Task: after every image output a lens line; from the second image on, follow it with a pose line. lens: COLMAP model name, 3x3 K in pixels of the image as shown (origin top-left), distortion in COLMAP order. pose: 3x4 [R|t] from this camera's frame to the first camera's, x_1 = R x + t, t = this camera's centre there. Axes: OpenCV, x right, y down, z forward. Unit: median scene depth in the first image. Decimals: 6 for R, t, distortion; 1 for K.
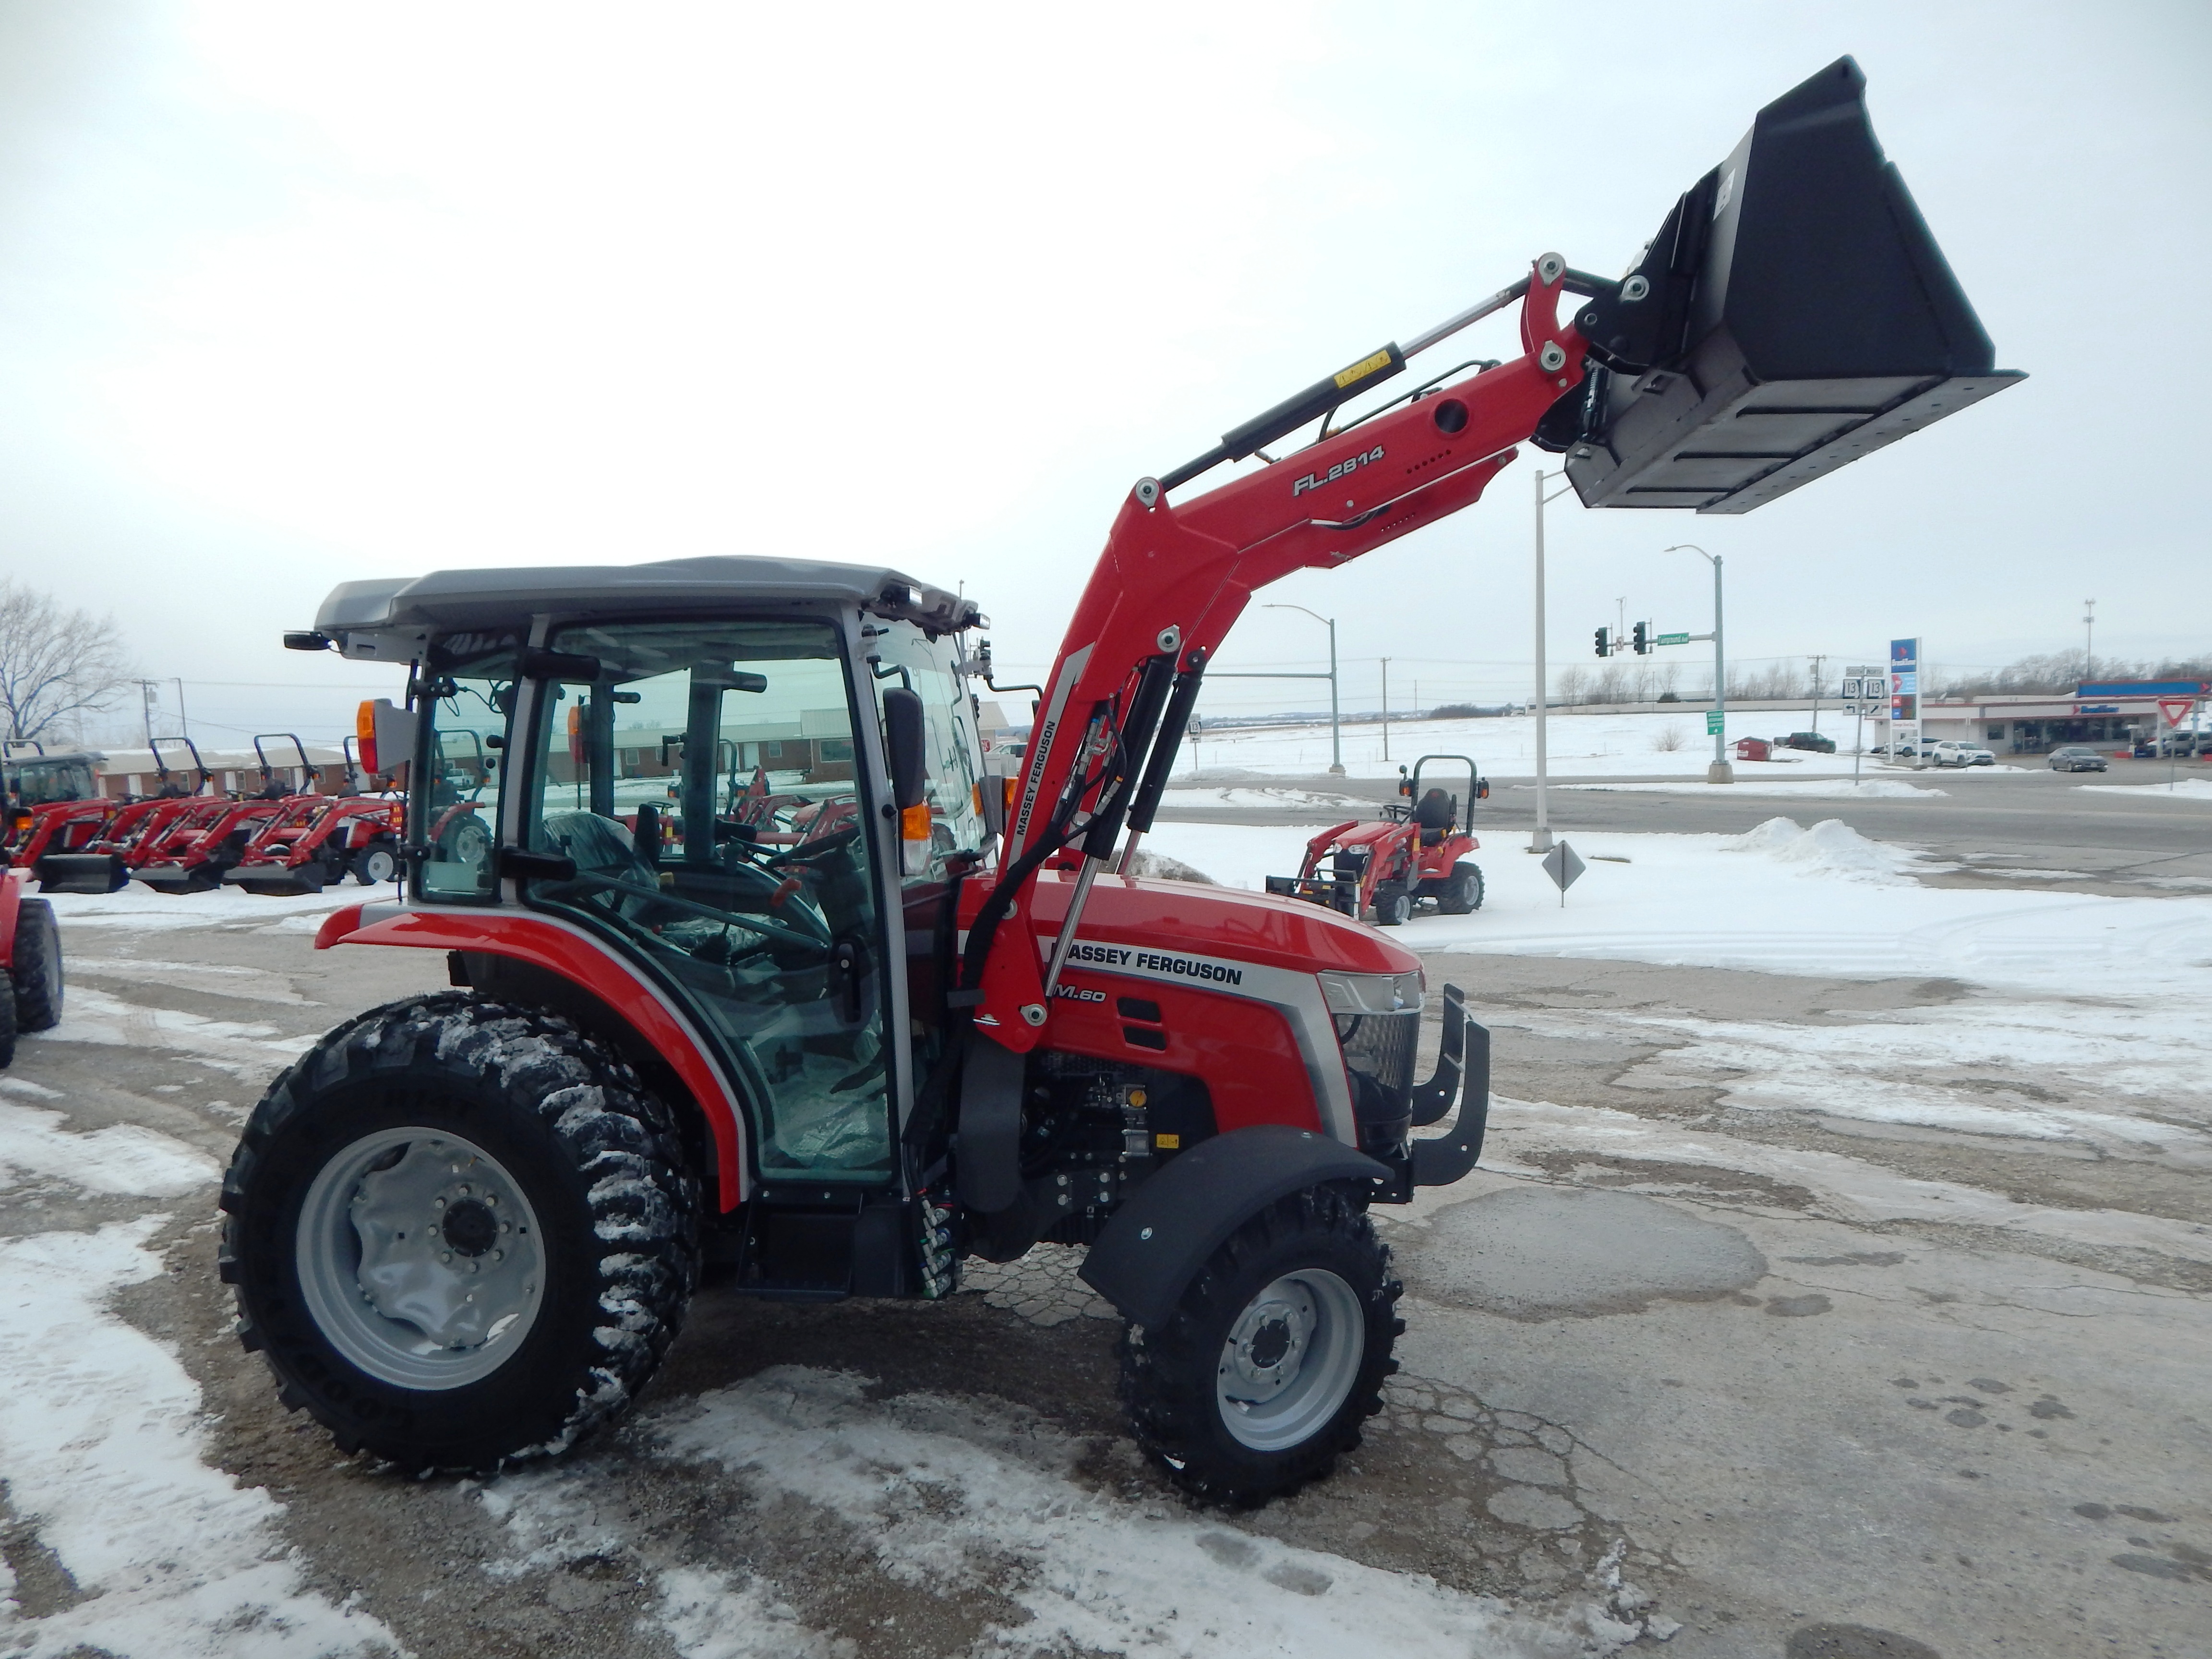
lens RADIAL K [[1469.4, 0, 1116.0], [0, 1469.4, 817.4], [0, 0, 1]] dist [0.000226, -0.005075]
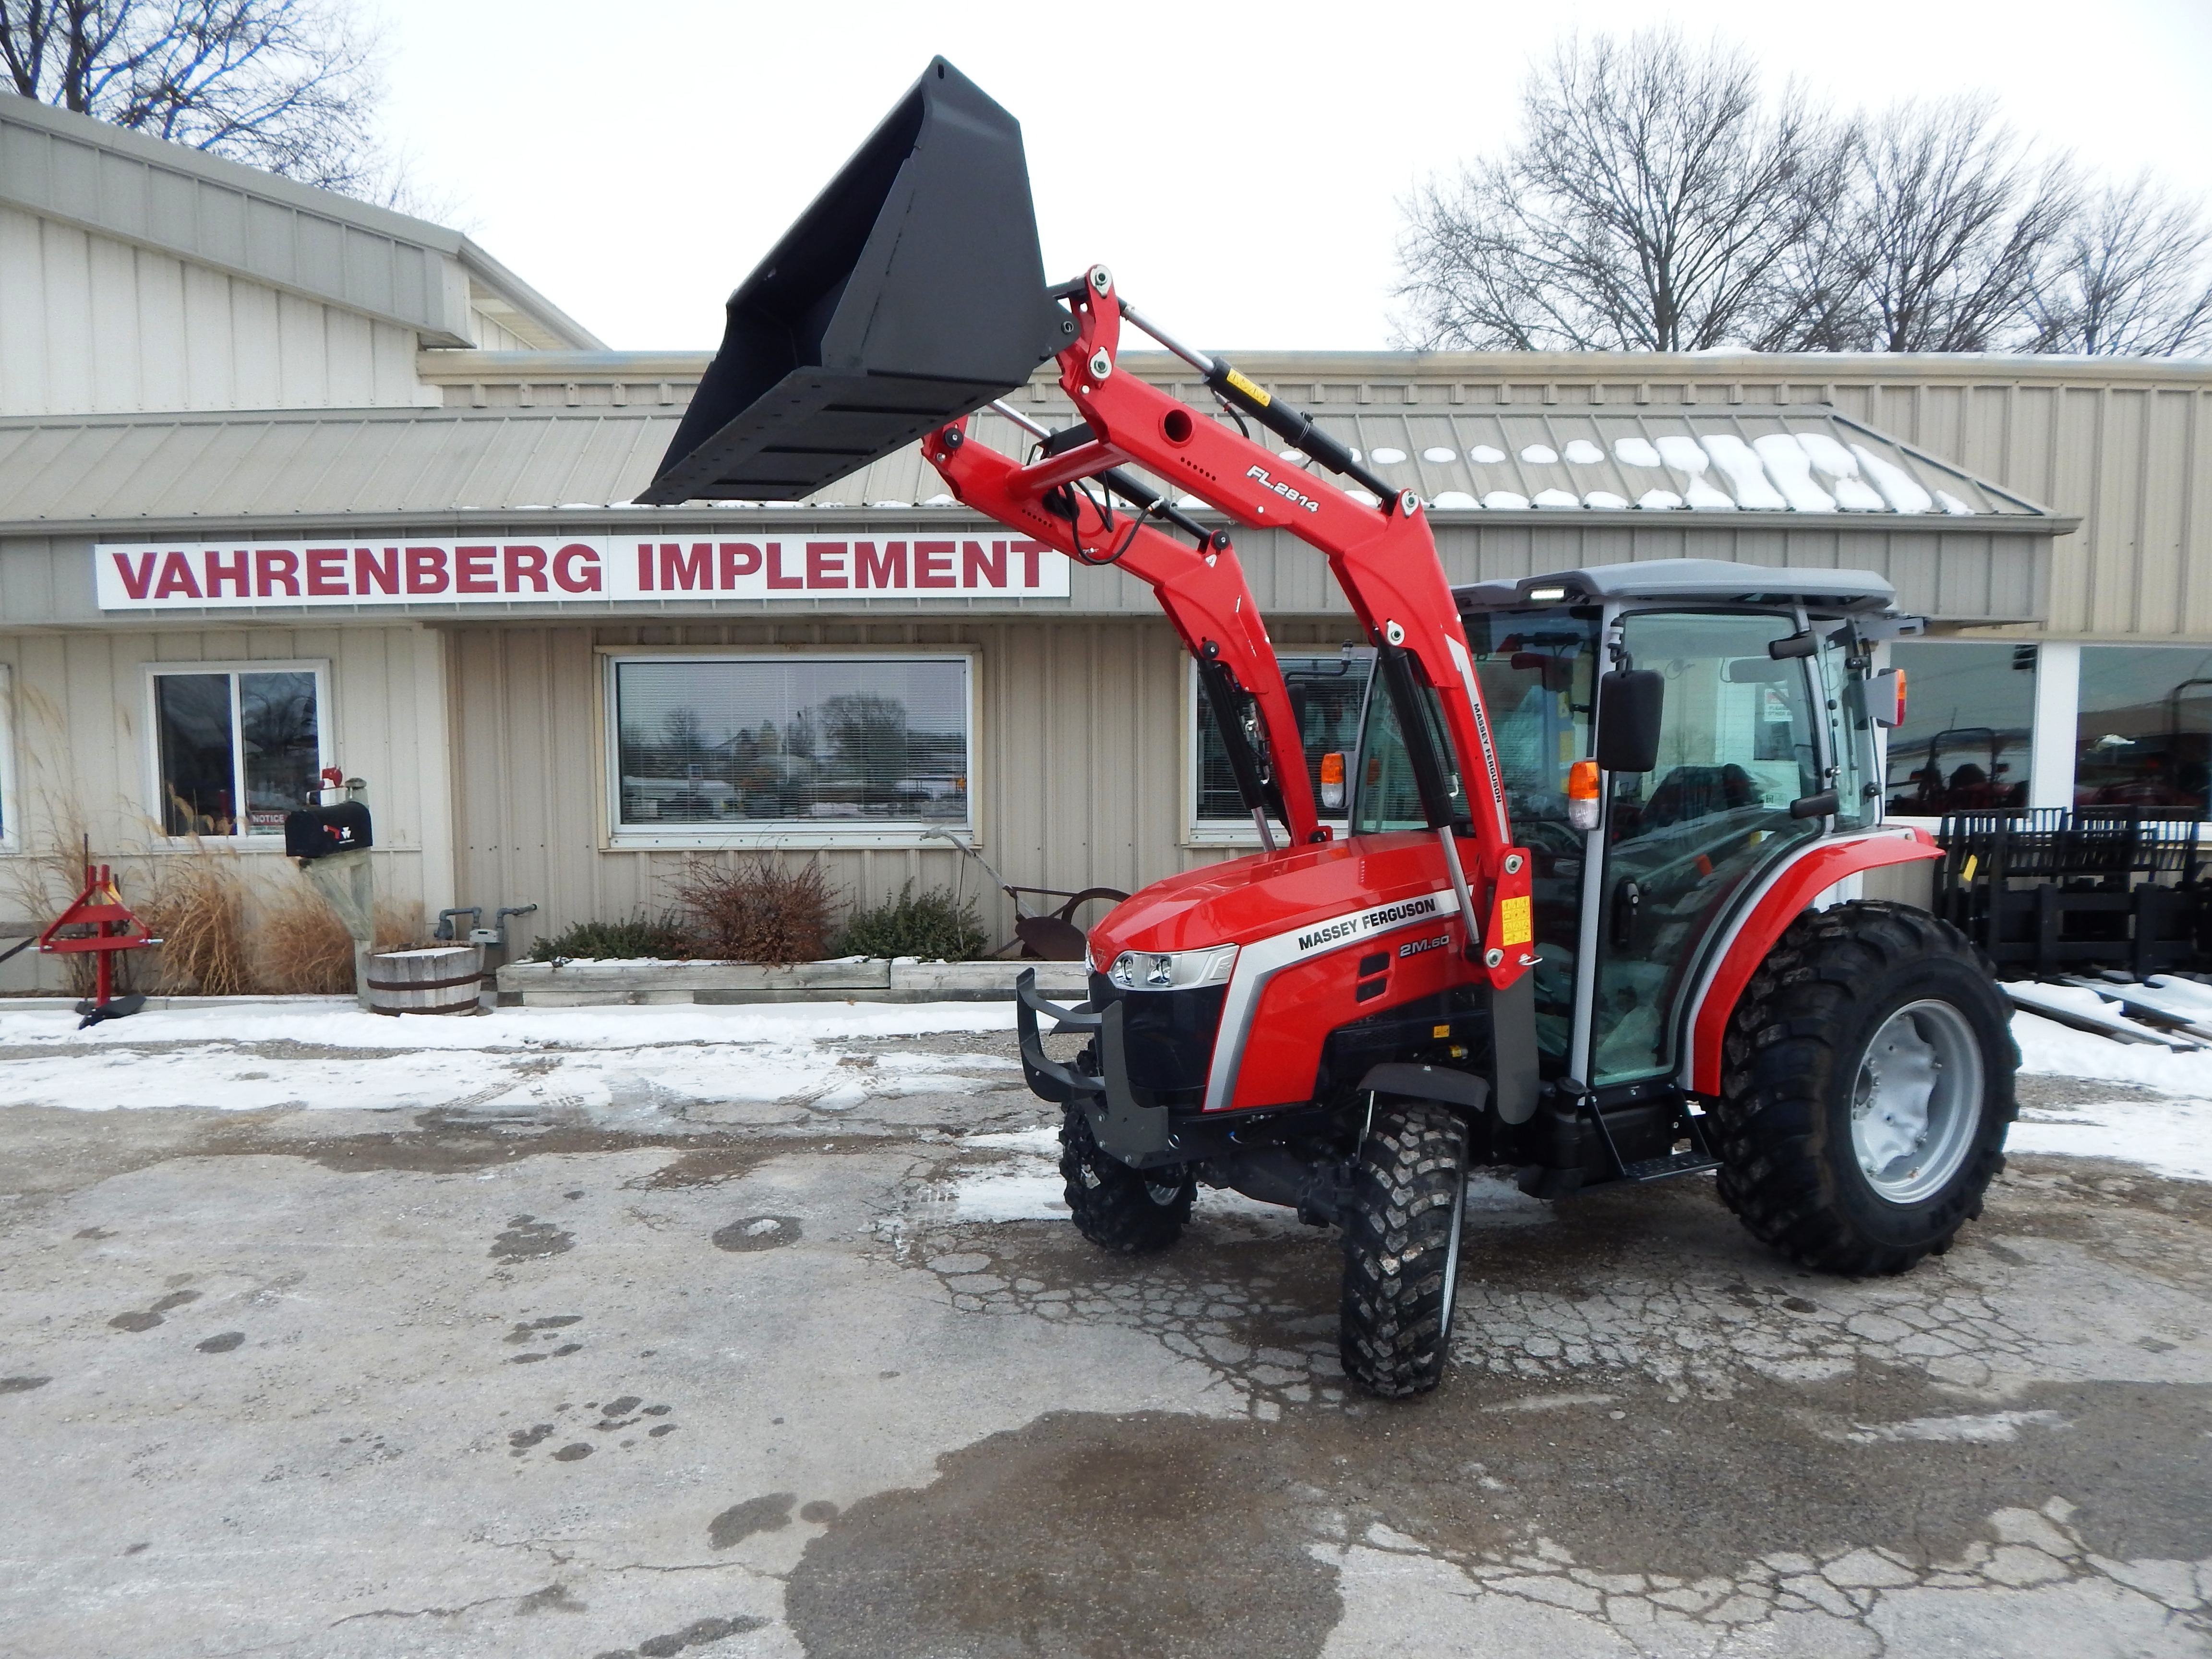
lens RADIAL K [[1469.4, 0, 1105.9], [0, 1469.4, 795.2], [0, 0, 1]] dist [0.000226, -0.005075]
pose [[-0.830110, 0.064166, -0.553896, 0.869140], [-0.011772, 0.991118, 0.132460, -0.165847], [0.557476, 0.116477, -0.821982, 2.054746]]
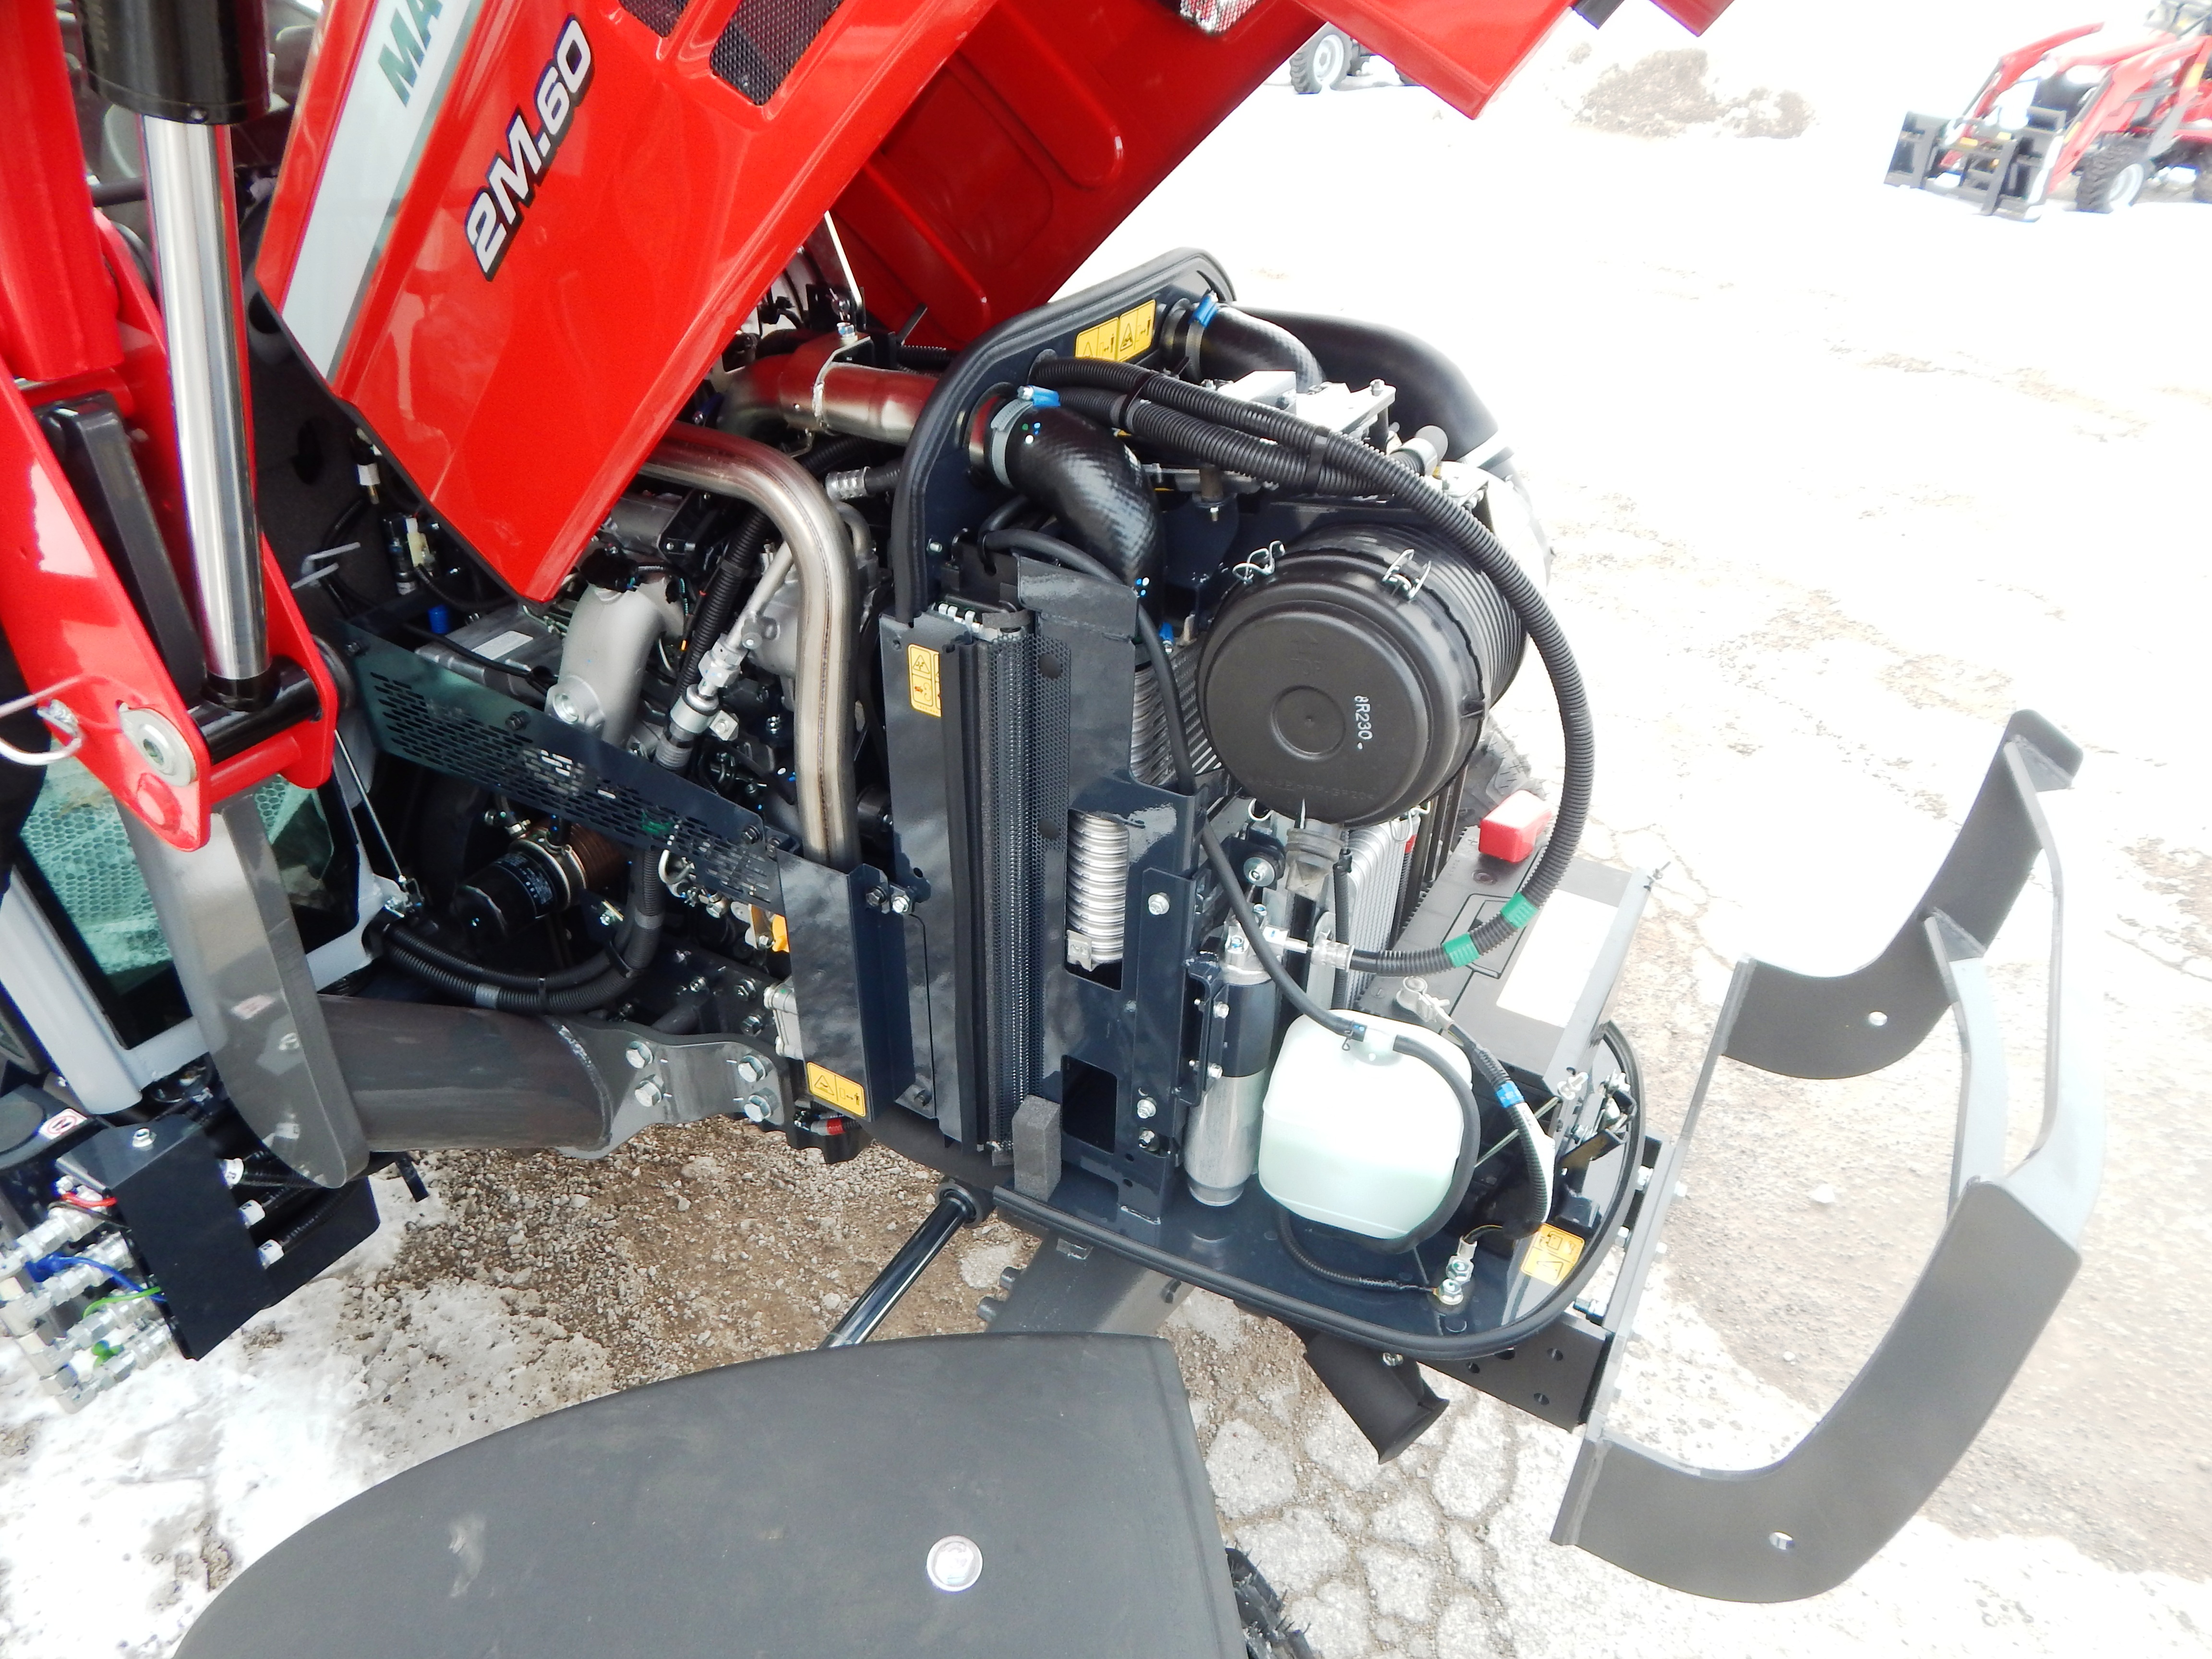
lens RADIAL K [[1469.4, 0, 1101.2], [0, 1469.4, 821.9], [0, 0, 1]] dist [0.000226, -0.005075]
pose [[0.923235, 0.235070, -0.303940, 0.182716], [-0.052368, 0.860623, 0.506542, 0.003984], [0.380651, -0.451741, 0.806868, 0.836896]]
